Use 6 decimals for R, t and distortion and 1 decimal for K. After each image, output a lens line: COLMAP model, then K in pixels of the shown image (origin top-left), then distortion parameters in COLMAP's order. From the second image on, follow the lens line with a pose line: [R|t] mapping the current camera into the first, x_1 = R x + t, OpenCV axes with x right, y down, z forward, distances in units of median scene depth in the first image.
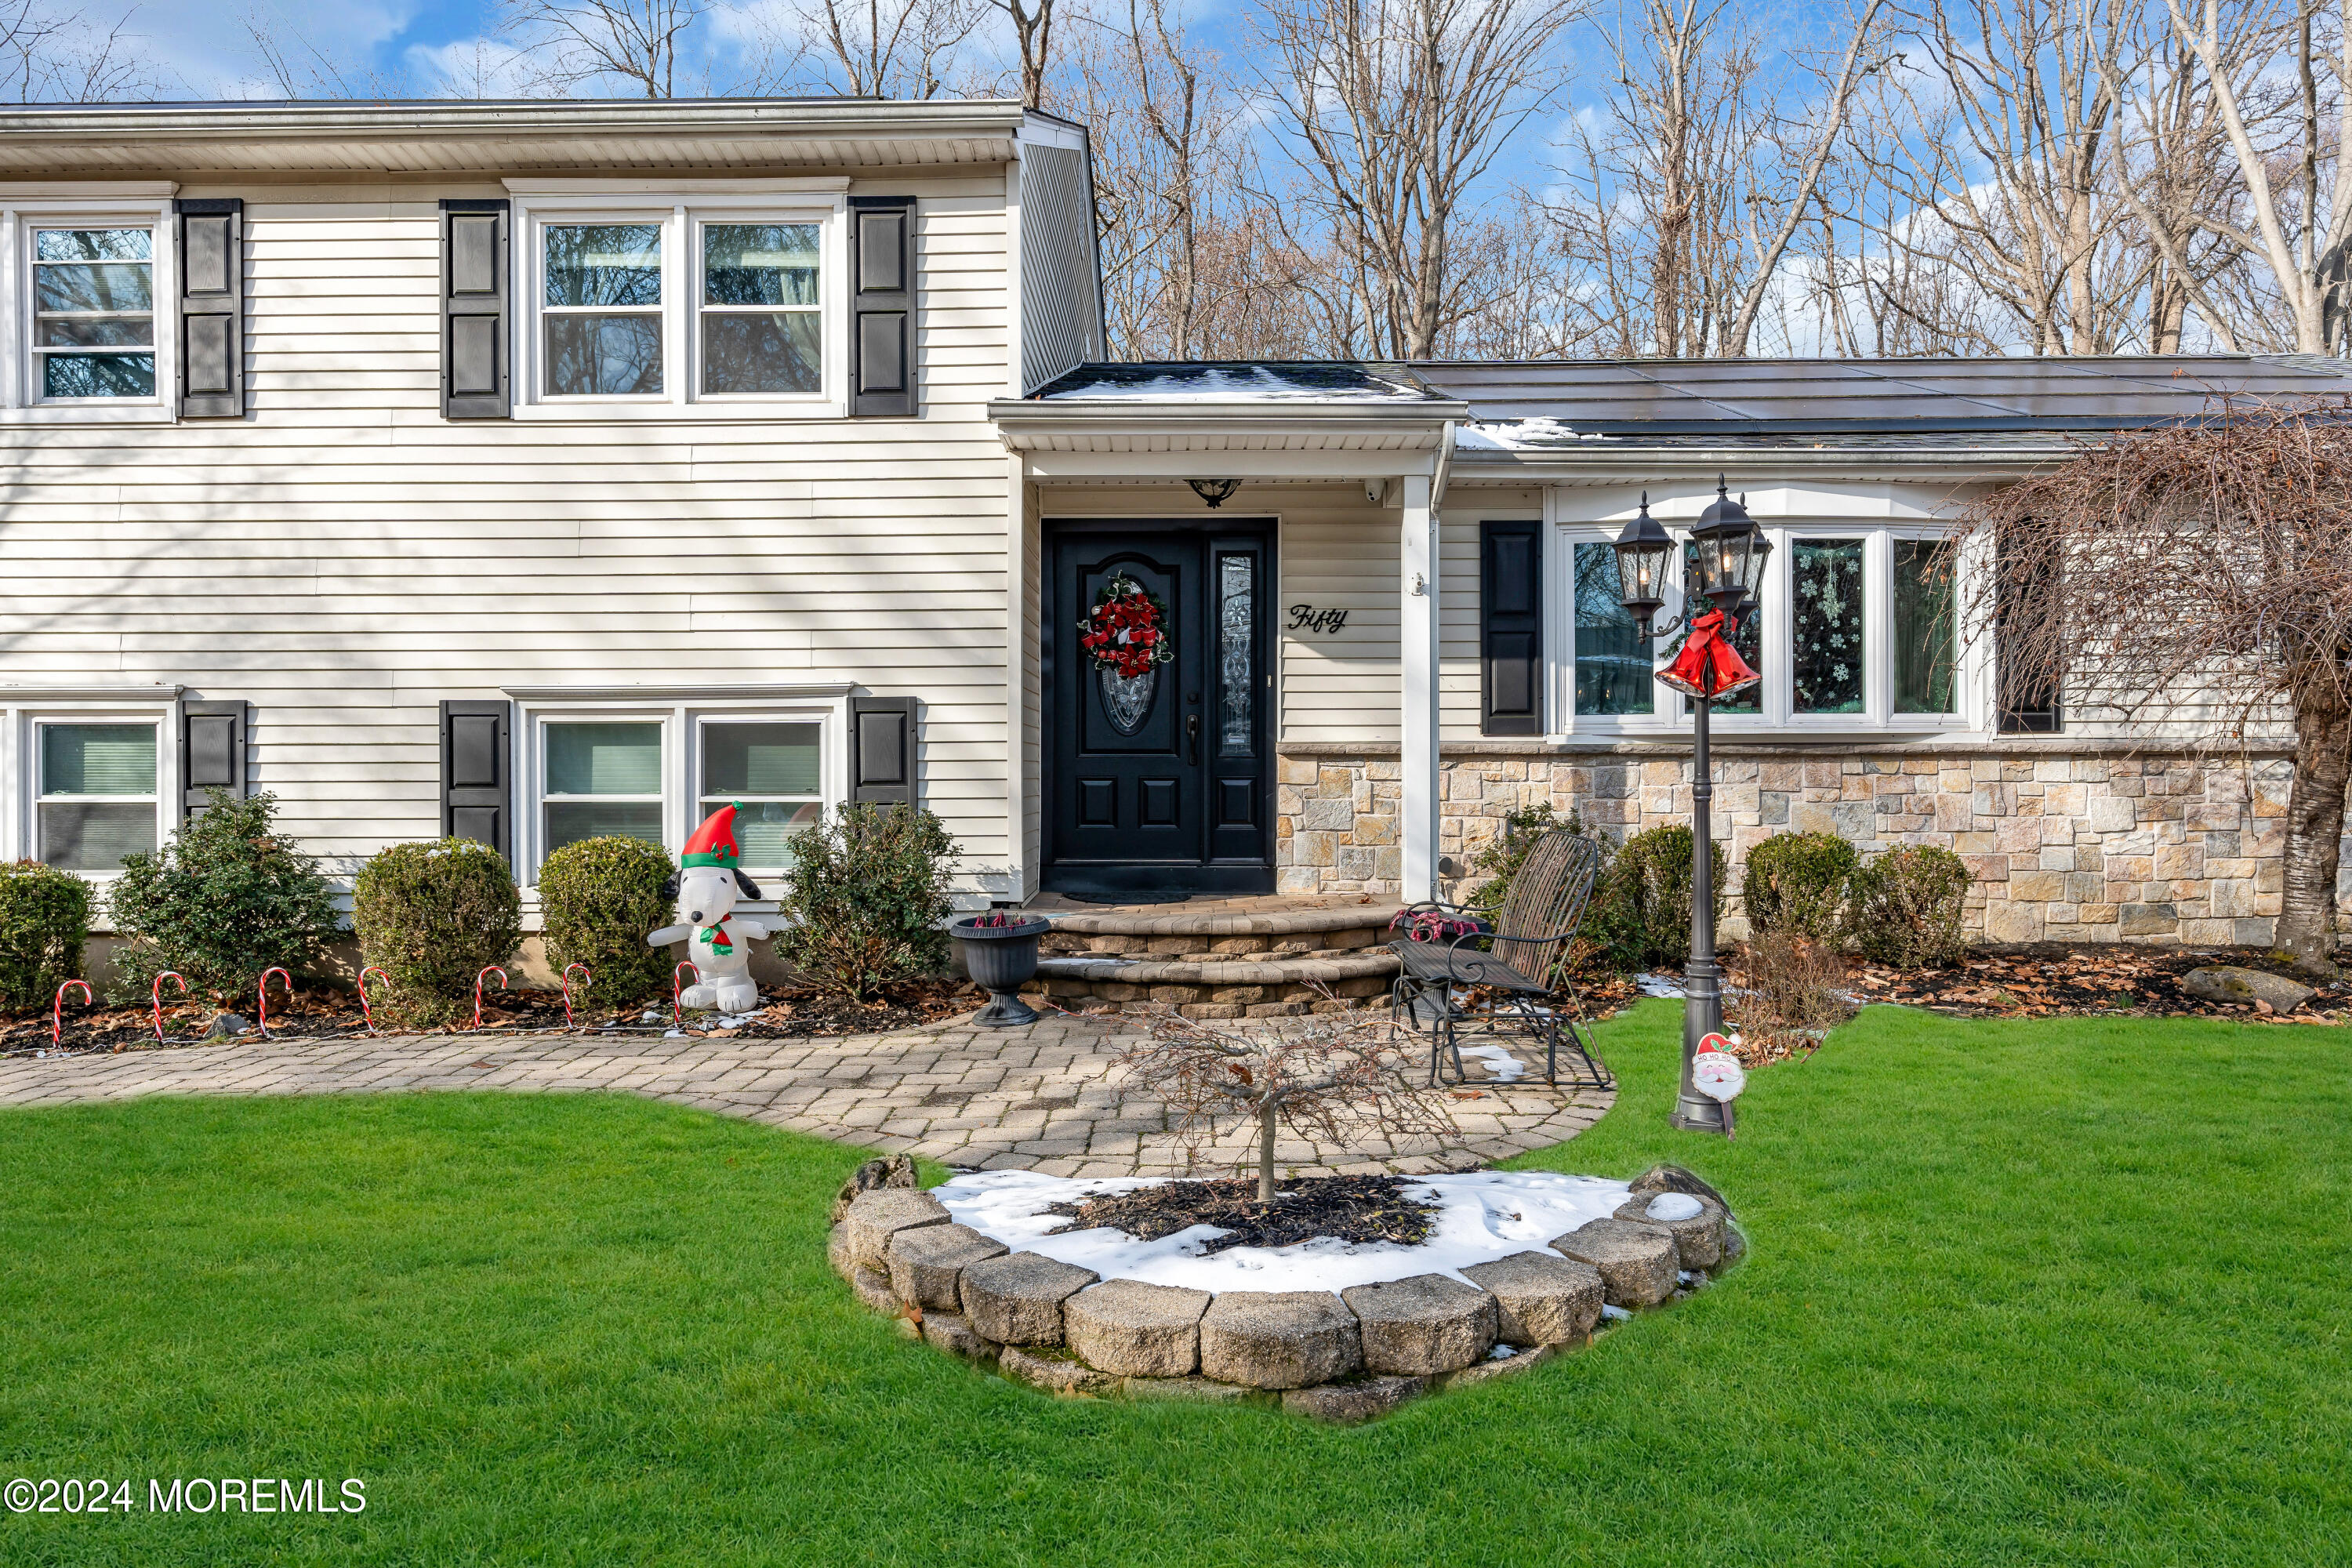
lens RADIAL K [[1497.2, 0, 1178.2], [0, 1497.2, 770.6], [0, 0, 1]] dist [-0.007697, 0.004475]
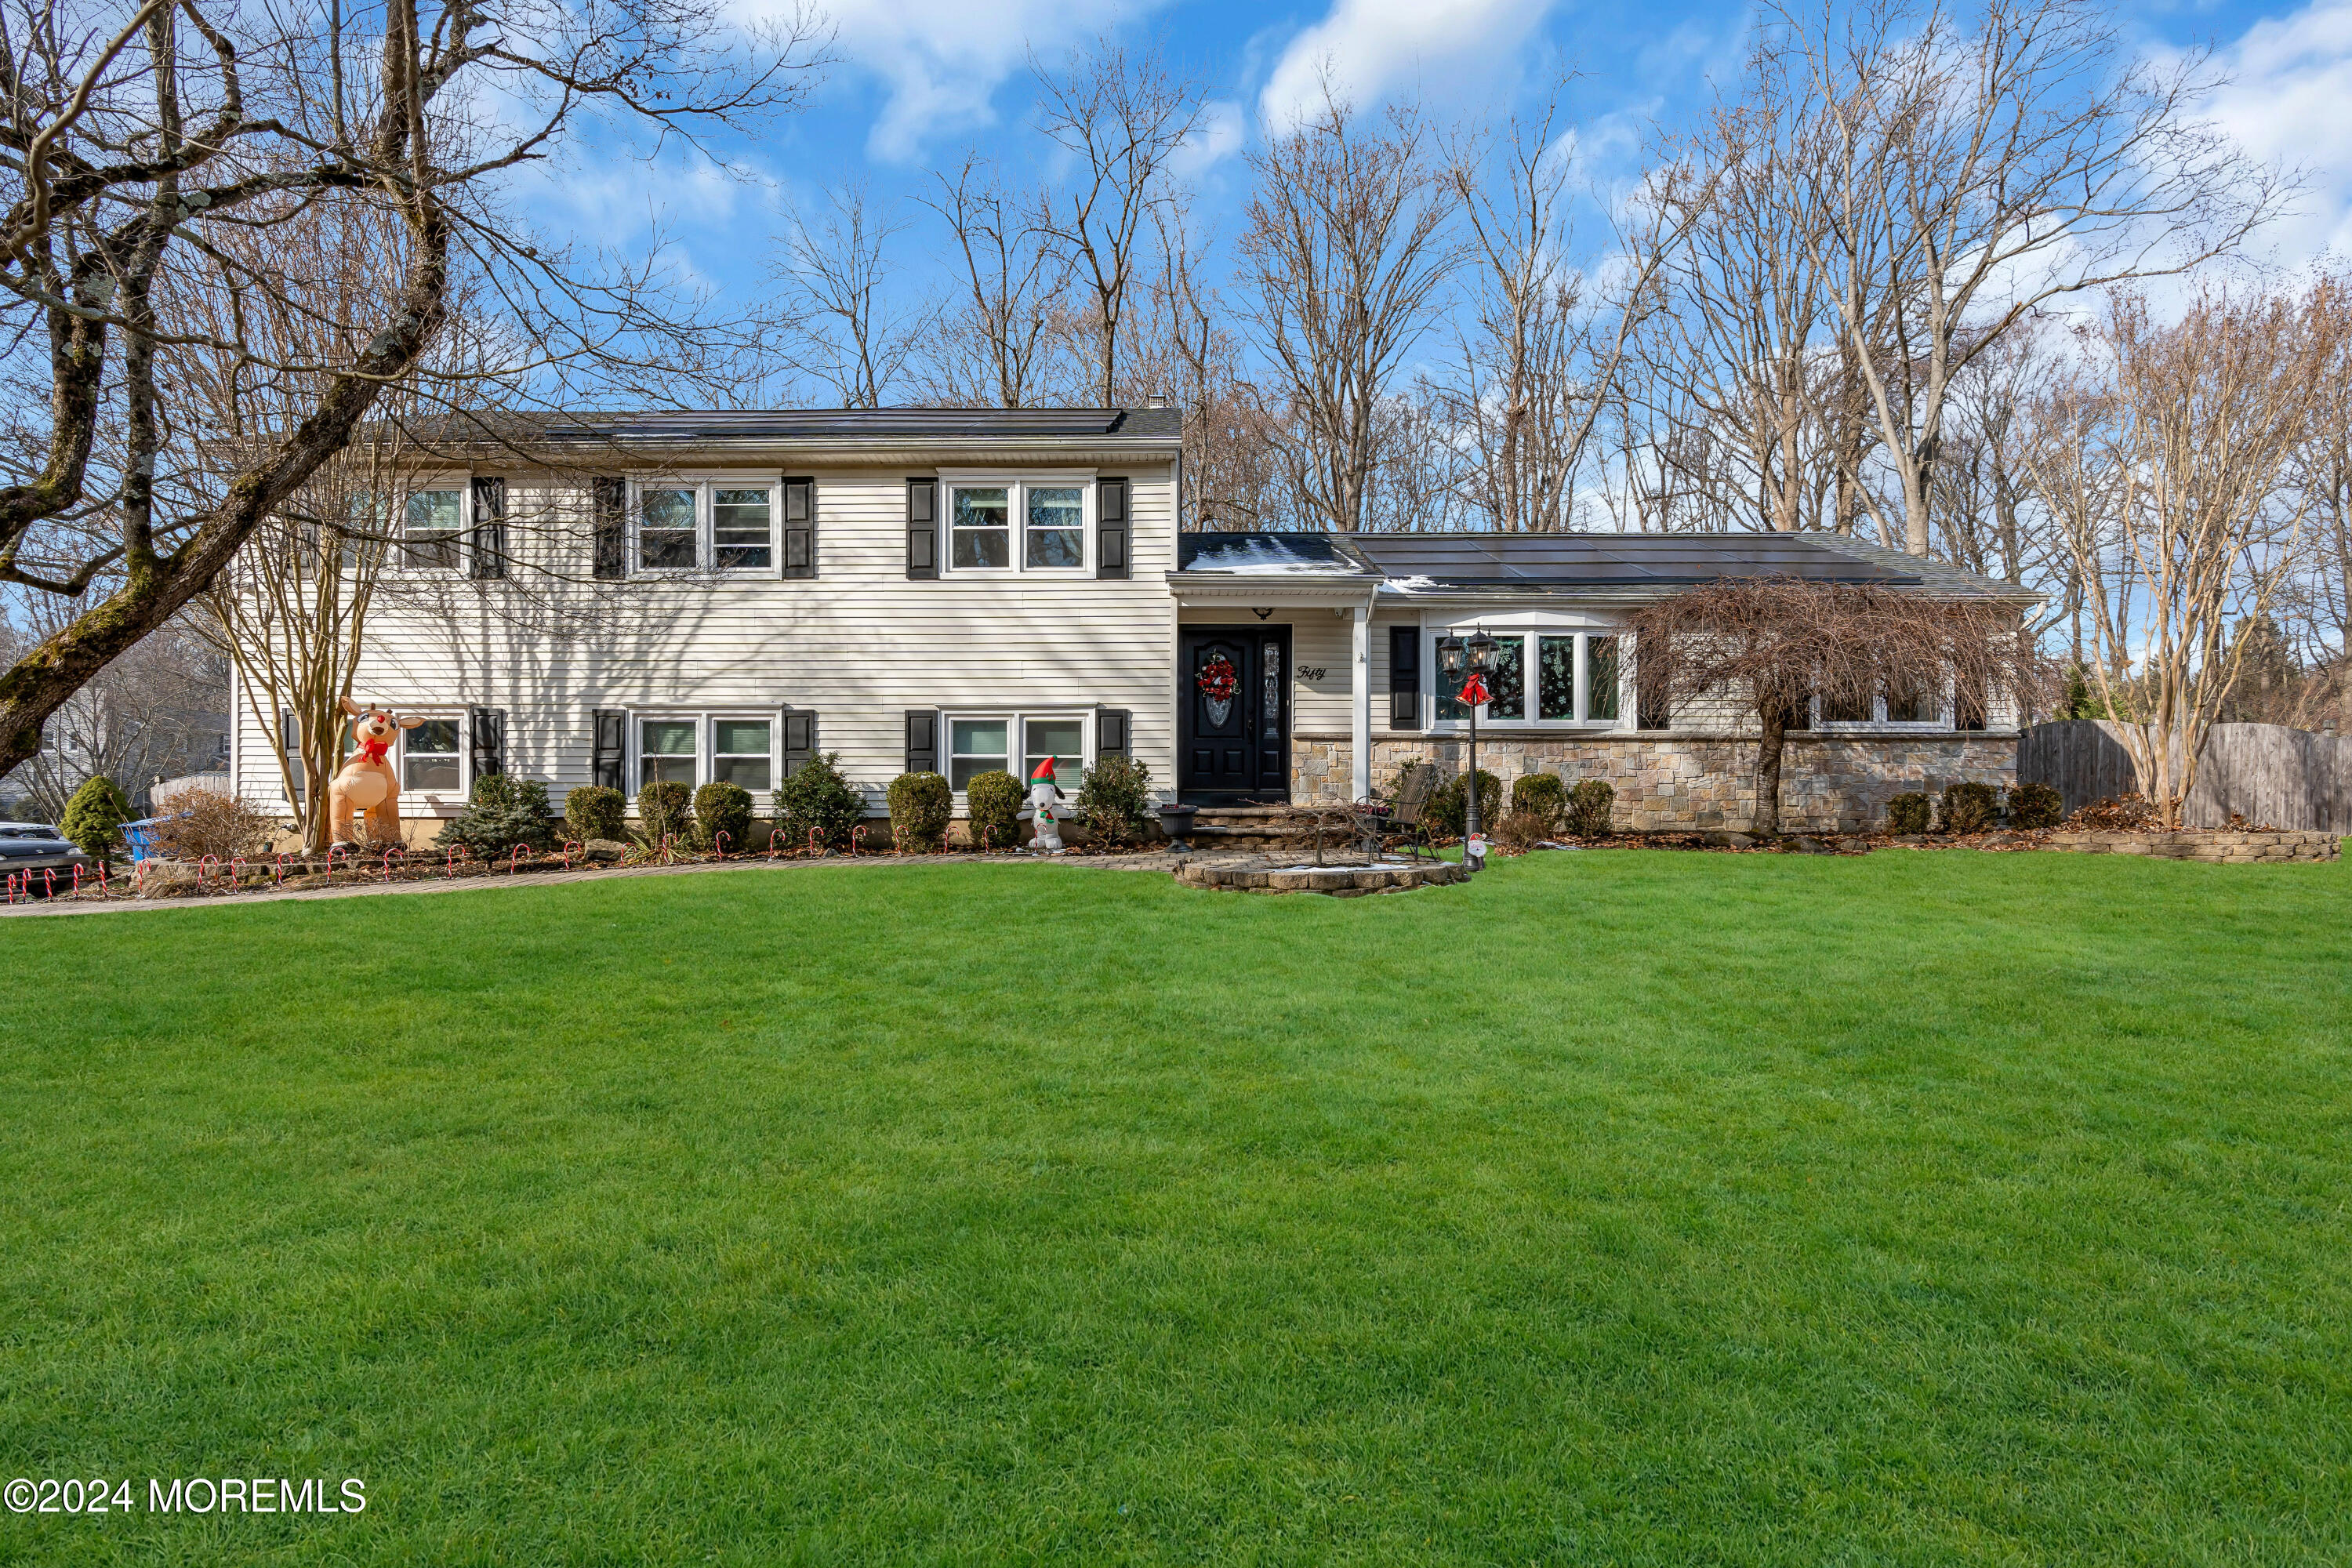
lens RADIAL K [[1118.1, 0, 1179.6], [0, 1118.1, 773.6], [0, 0, 1]] dist [-0.019842, 0.000297]
pose [[0.999941, 0.002863, 0.010440, -0.115297], [-0.002809, 0.999983, -0.005148, 0.050854], [-0.010455, 0.005118, 0.999932, -0.598185]]
